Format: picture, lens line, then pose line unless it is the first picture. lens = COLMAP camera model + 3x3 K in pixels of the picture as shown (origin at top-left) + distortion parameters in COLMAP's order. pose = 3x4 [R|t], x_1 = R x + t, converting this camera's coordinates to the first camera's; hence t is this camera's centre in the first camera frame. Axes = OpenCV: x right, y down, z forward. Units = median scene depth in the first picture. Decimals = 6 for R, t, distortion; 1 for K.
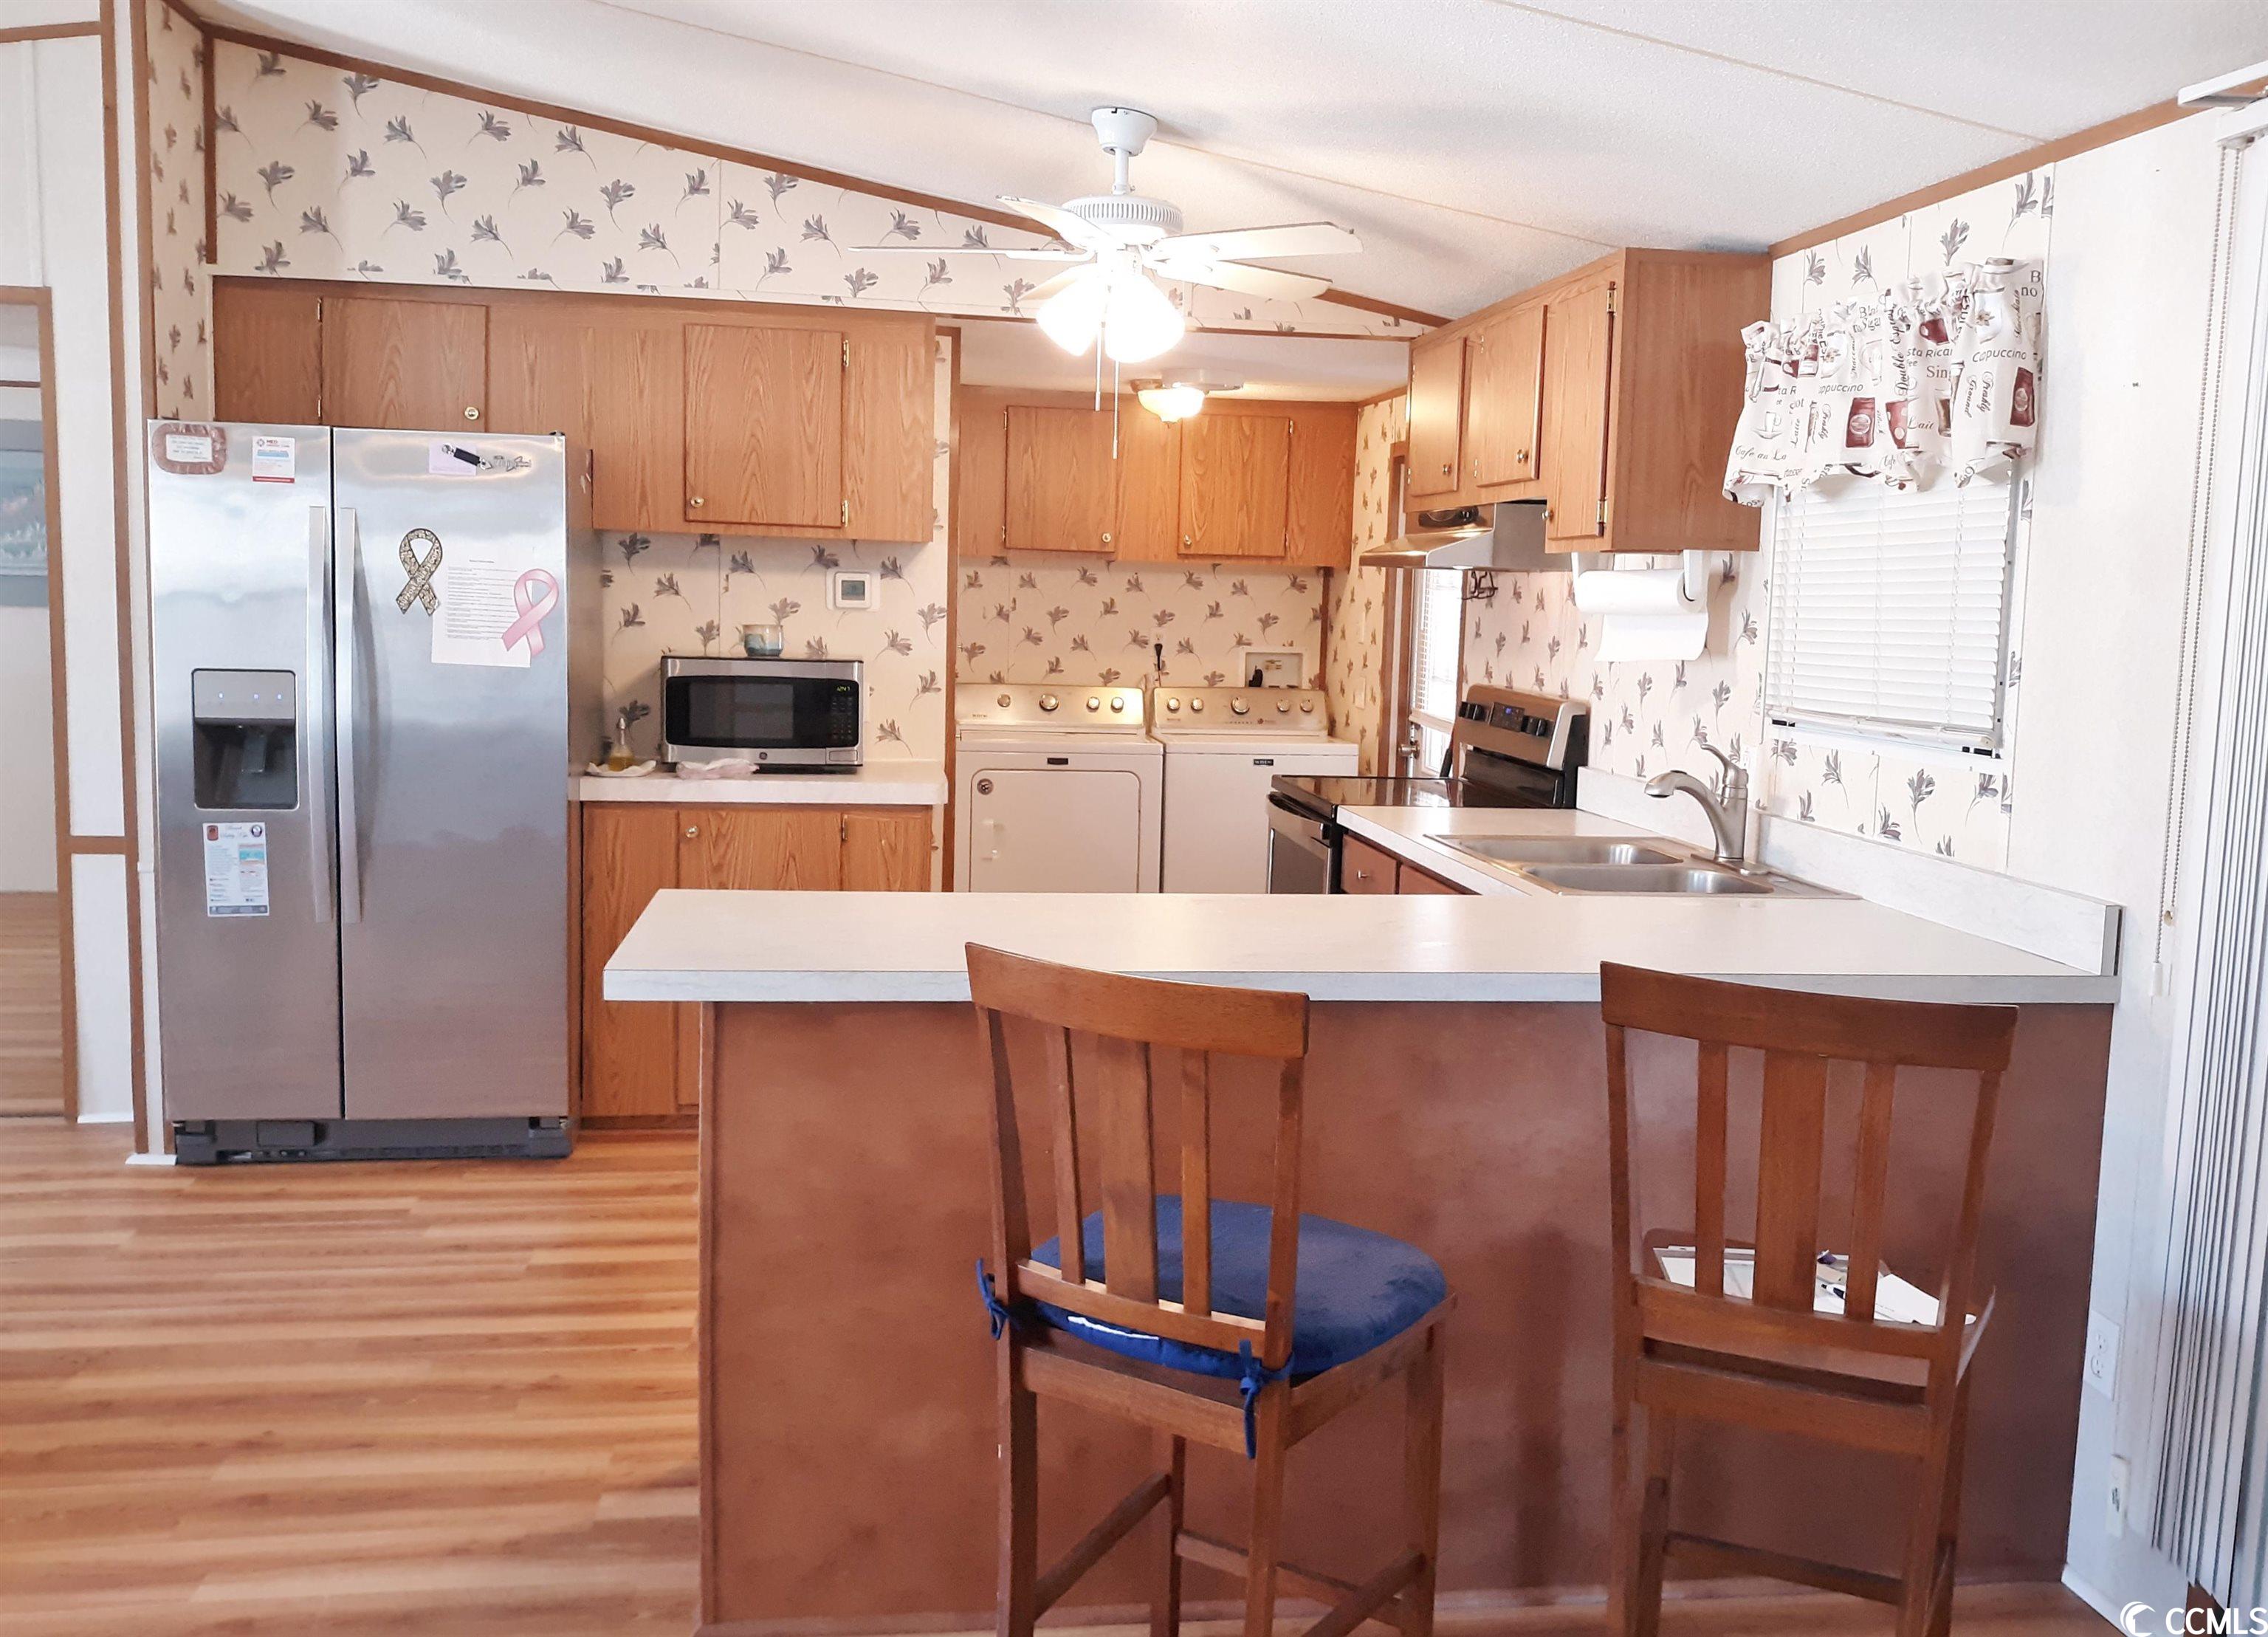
lens RADIAL K [[1977.2, 0, 1152.3], [0, 1977.2, 839.1], [0, 0, 1]] dist [0.010311, -0.062891]
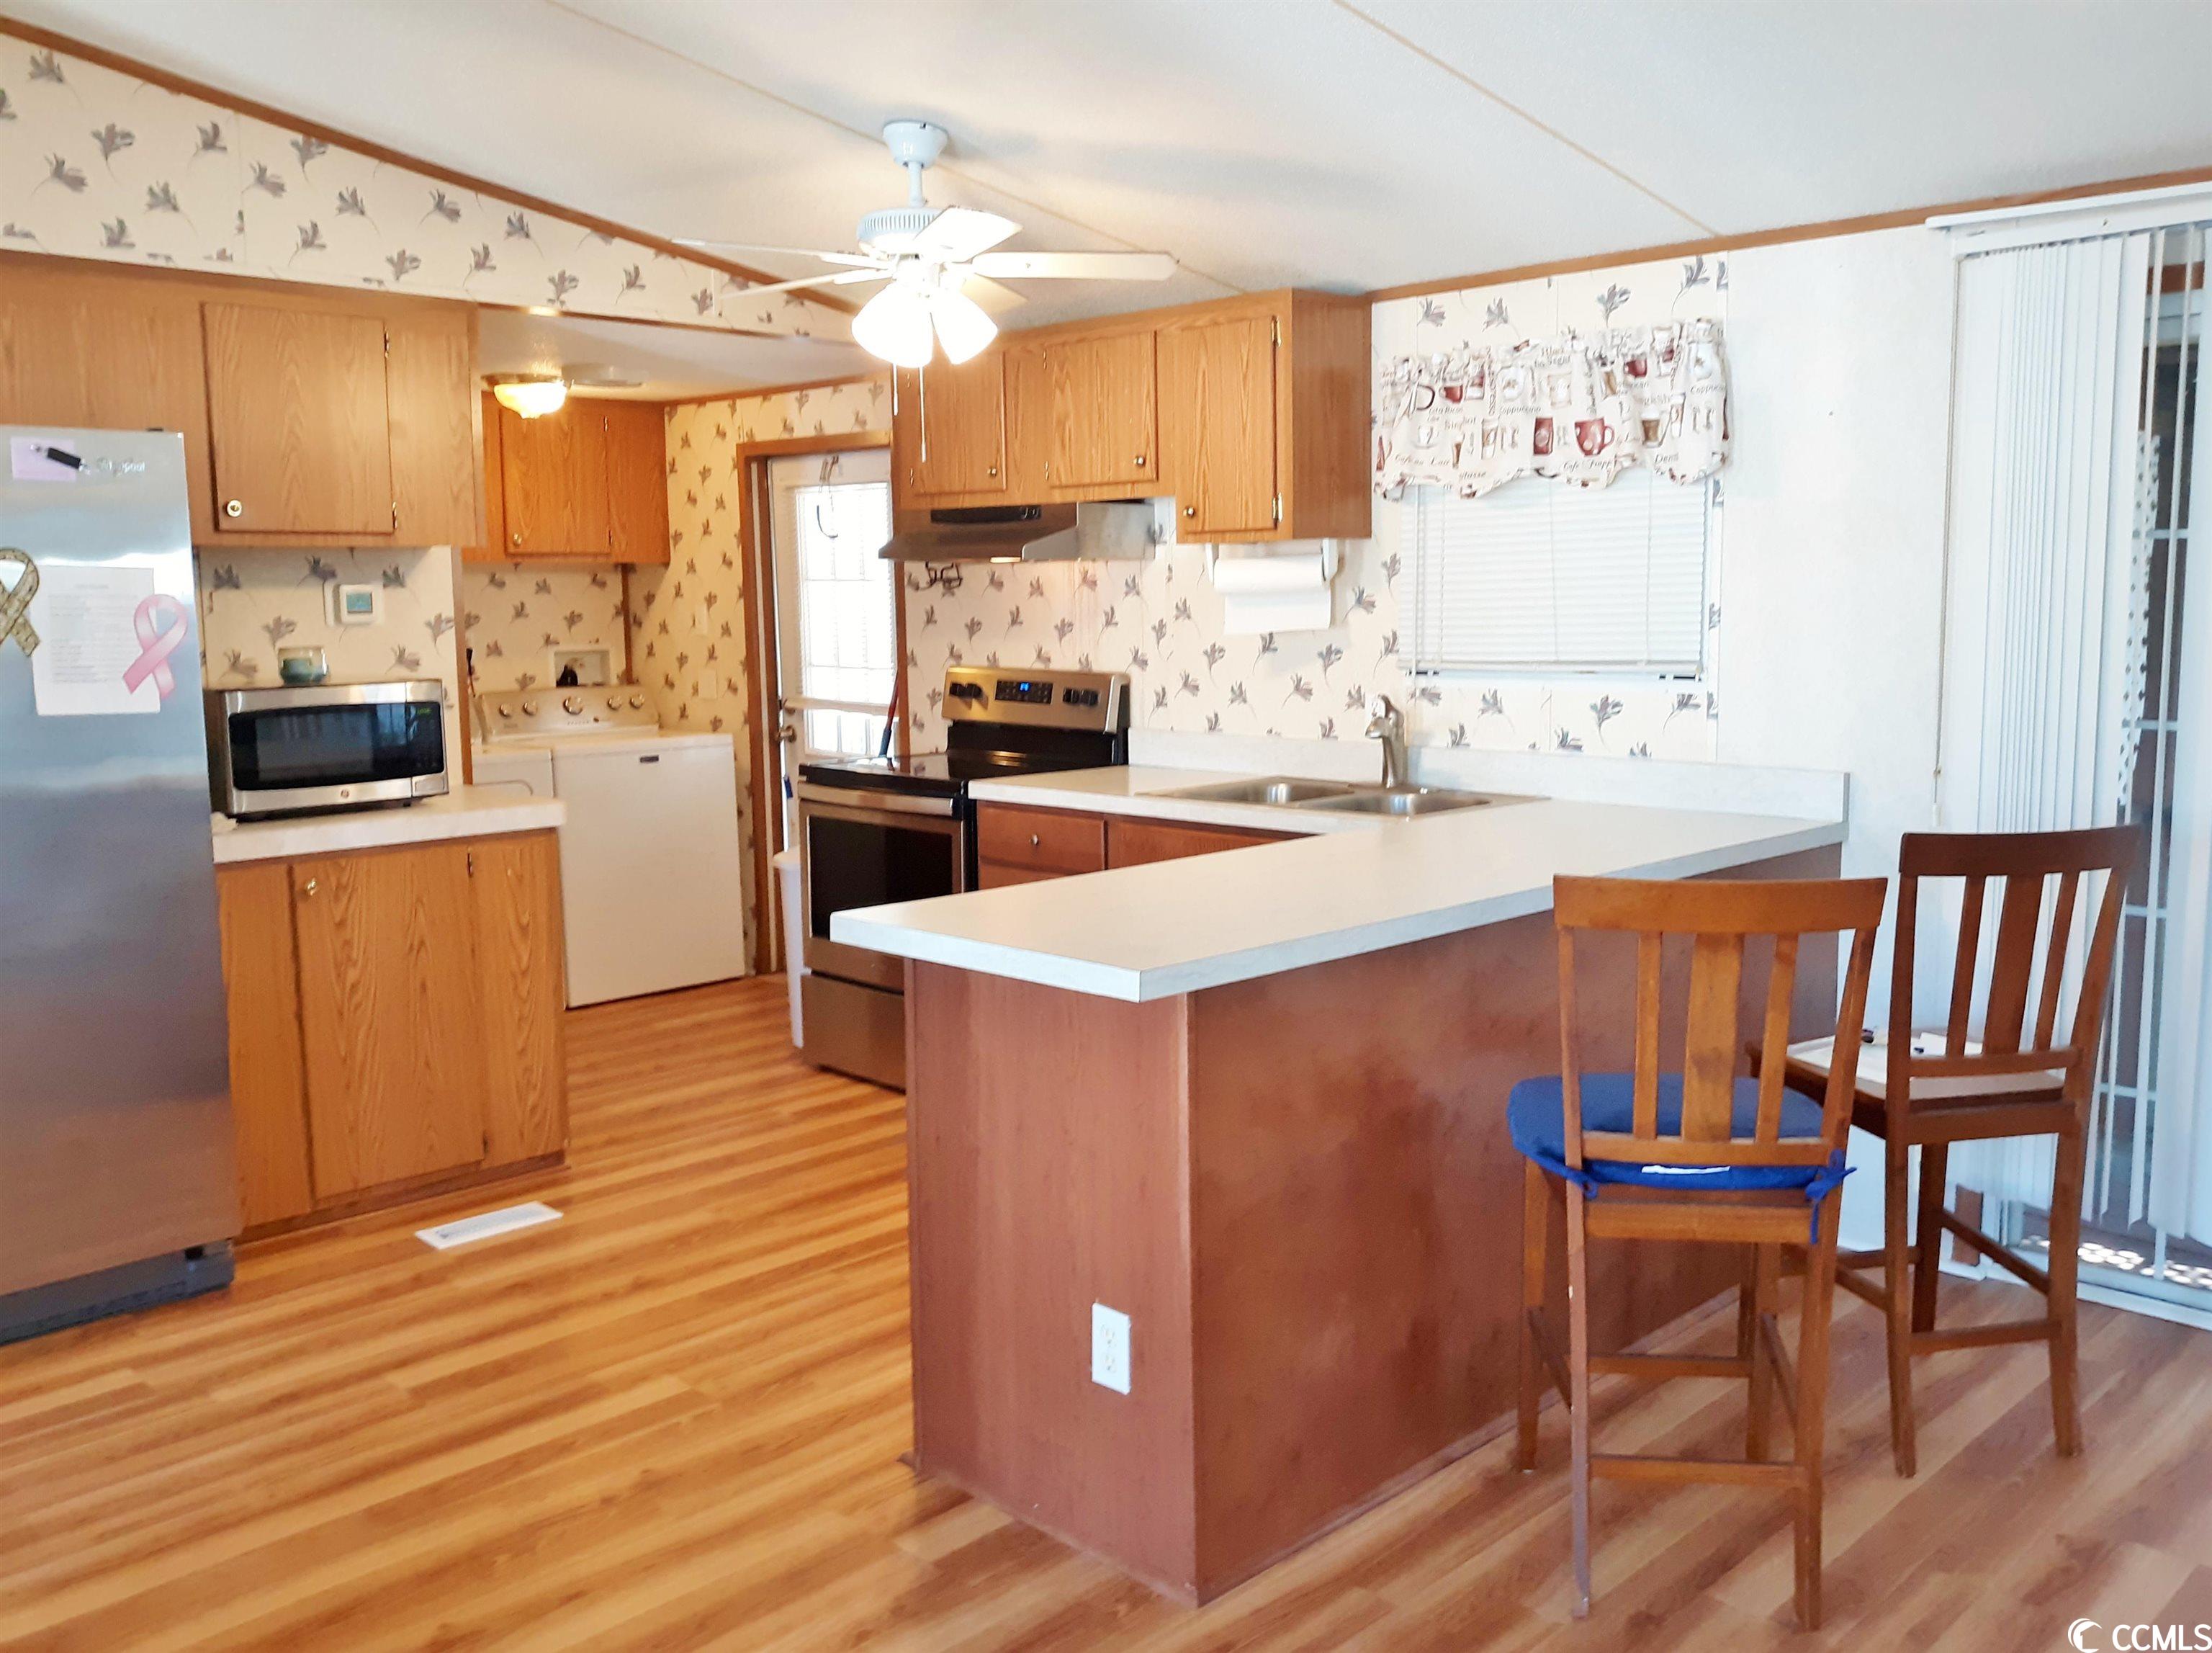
lens RADIAL K [[1844.6, 0, 1184.4], [0, 1844.6, 835.4], [0, 0, 1]] dist [0.013590, -0.055499]
pose [[0.788323, -0.119296, 0.603585, -0.420235], [0.109768, 0.992553, 0.052810, -0.027033], [-0.605391, 0.024623, 0.795548, 0.117476]]
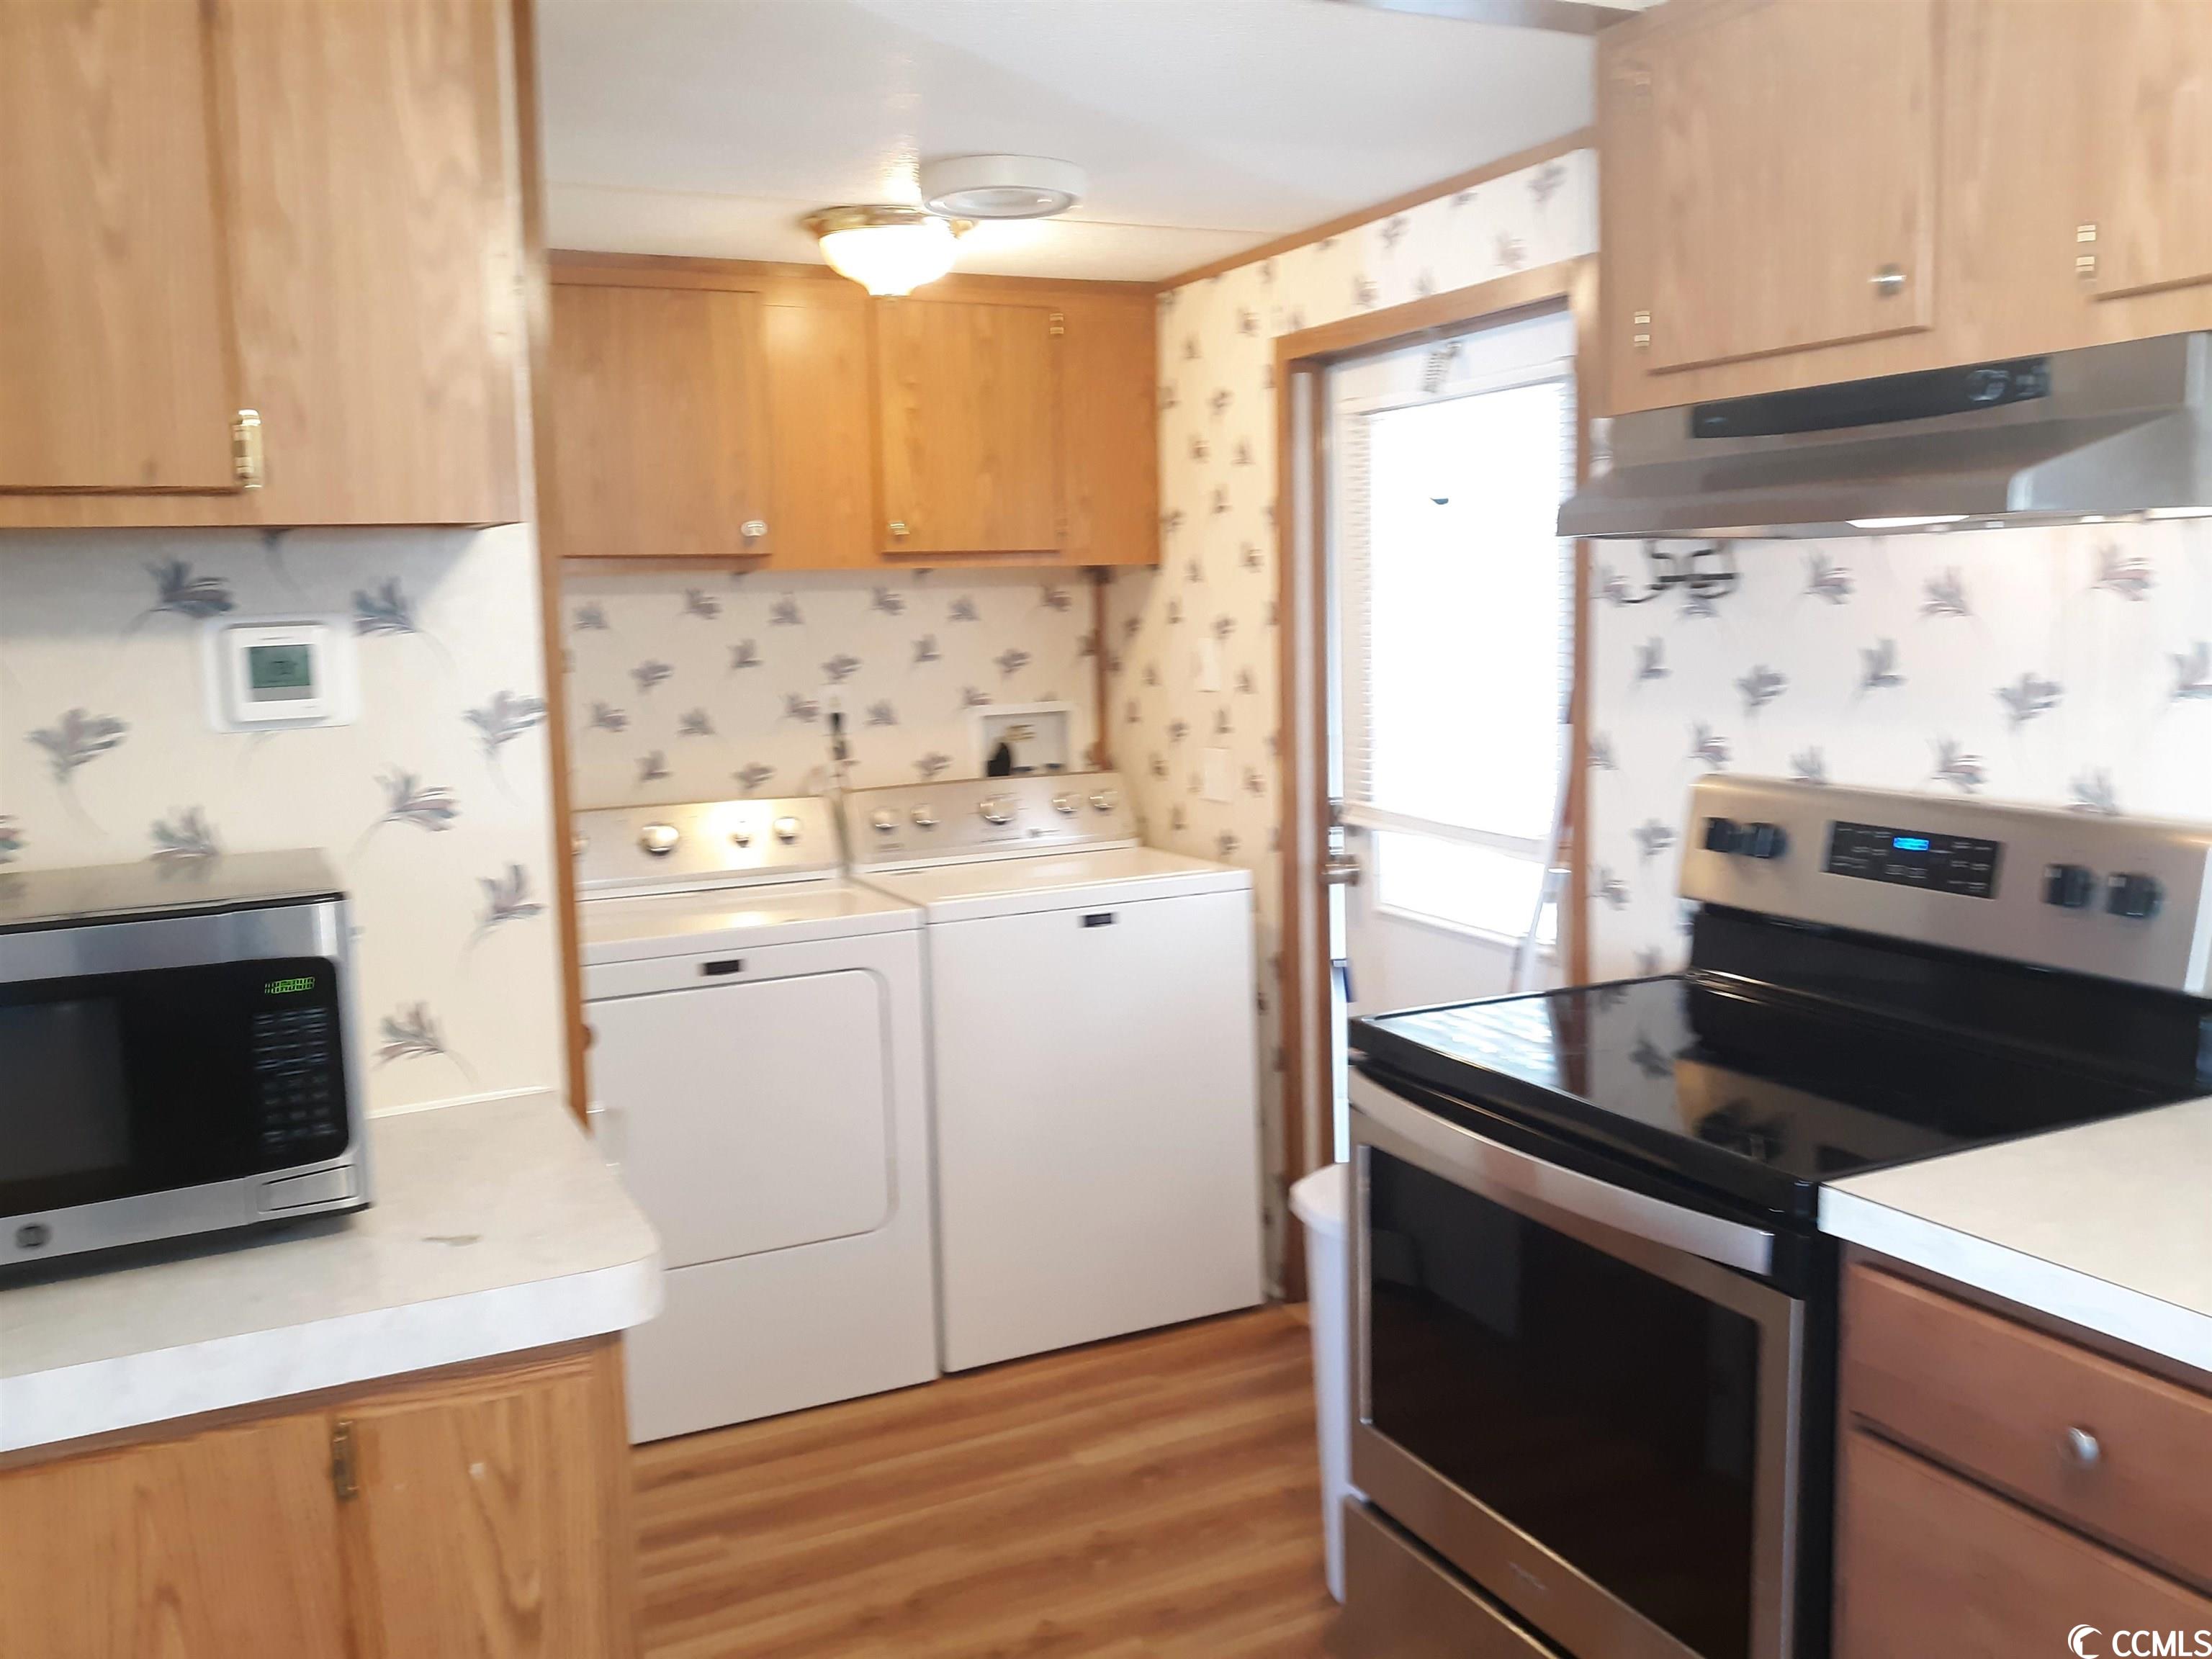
lens RADIAL K [[1844.3, 0, 1147.5], [0, 1844.3, 825.9], [0, 0, 1]] dist [0.013590, -0.055499]
pose [[0.948423, -0.093963, 0.302762, -0.117129], [0.095295, 0.995395, 0.010405, -0.096294], [-0.302345, 0.018983, 0.953009, 0.702384]]
